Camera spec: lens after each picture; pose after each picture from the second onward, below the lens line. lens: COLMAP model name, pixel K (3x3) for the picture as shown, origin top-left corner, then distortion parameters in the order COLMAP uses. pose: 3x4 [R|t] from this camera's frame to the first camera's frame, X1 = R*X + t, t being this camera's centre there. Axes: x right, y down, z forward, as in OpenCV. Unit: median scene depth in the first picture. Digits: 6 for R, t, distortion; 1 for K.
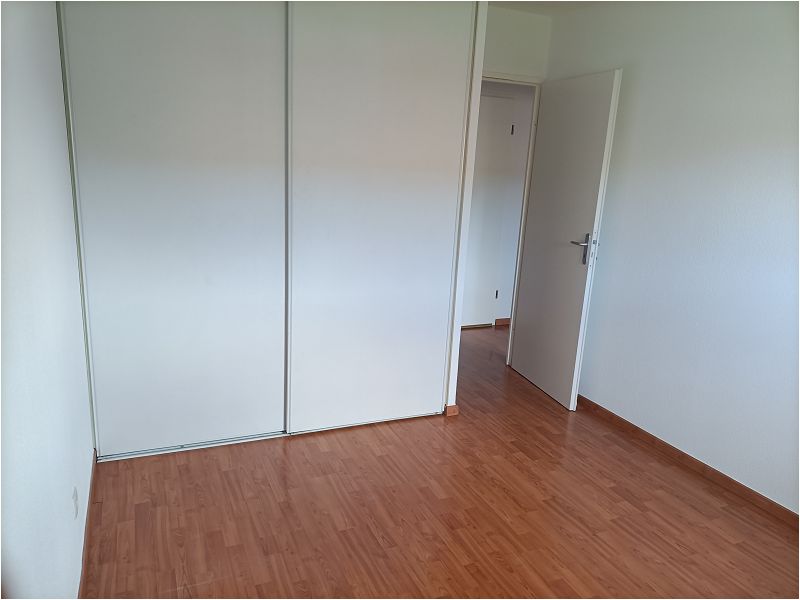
lens RADIAL K [[594.9, 0, 400.0], [0, 594.9, 300.0], [0, 0, 1]] dist [0.091876, -0.129946]
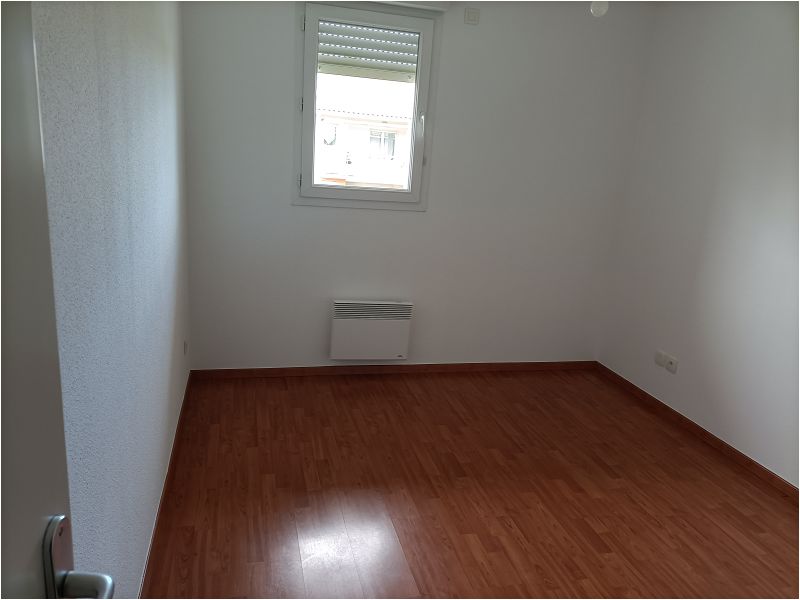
lens RADIAL K [[594.9, 0, 400.0], [0, 594.9, 300.0], [0, 0, 1]] dist [0.091876, -0.129946]
pose [[-0.976283, -0.172540, 0.130775, 0.297775], [-0.093104, 0.879930, 0.465892, -0.314852], [-0.195458, 0.442666, -0.875124, 1.460908]]
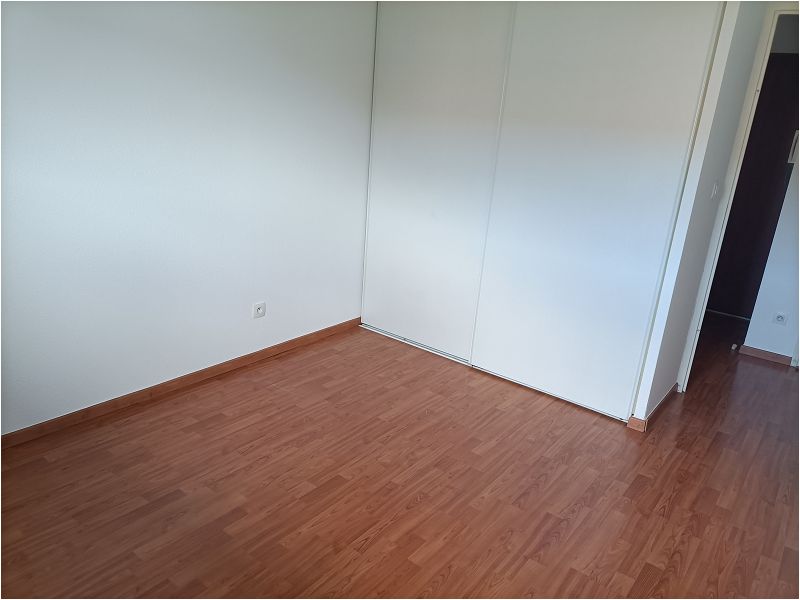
lens RADIAL K [[594.9, 0, 400.0], [0, 594.9, 300.0], [0, 0, 1]] dist [0.091876, -0.129946]
pose [[0.467193, 0.246978, -0.848960, 0.816126], [-0.247320, 0.958368, 0.142703, -0.026061], [0.848860, 0.143295, 0.508825, 0.357765]]
